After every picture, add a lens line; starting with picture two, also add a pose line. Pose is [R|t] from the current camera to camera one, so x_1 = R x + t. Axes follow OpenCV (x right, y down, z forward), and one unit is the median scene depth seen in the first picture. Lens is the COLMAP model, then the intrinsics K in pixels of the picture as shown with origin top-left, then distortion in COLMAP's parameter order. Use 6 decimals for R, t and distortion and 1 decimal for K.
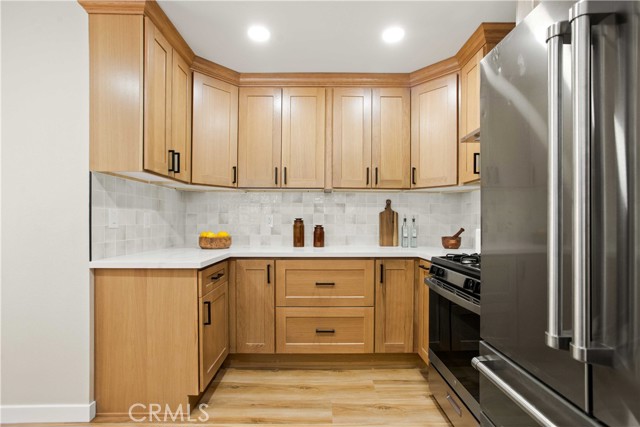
lens RADIAL K [[301.2, 0, 322.1], [0, 301.2, 218.5], [0, 0, 1]] dist [-0.033557, 0.000575]
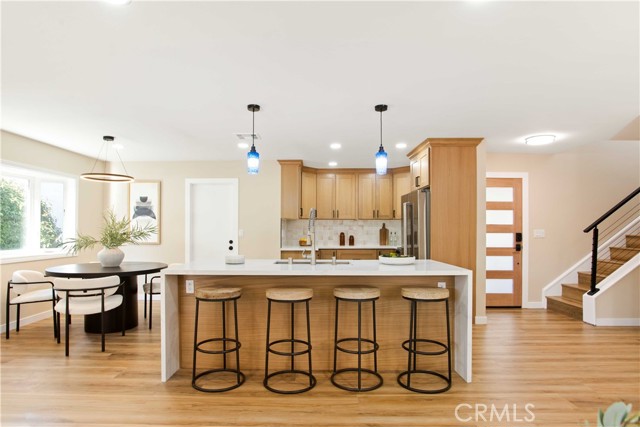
lens RADIAL K [[357.4, 0, 309.3], [0, 357.4, 227.7], [0, 0, 1]] dist [-0.040243, 0.000047]
pose [[0.999486, -0.002101, -0.031977, -0.233031], [0.002243, 0.999988, 0.004411, -0.046177], [0.031967, -0.004480, 0.999479, -1.590506]]
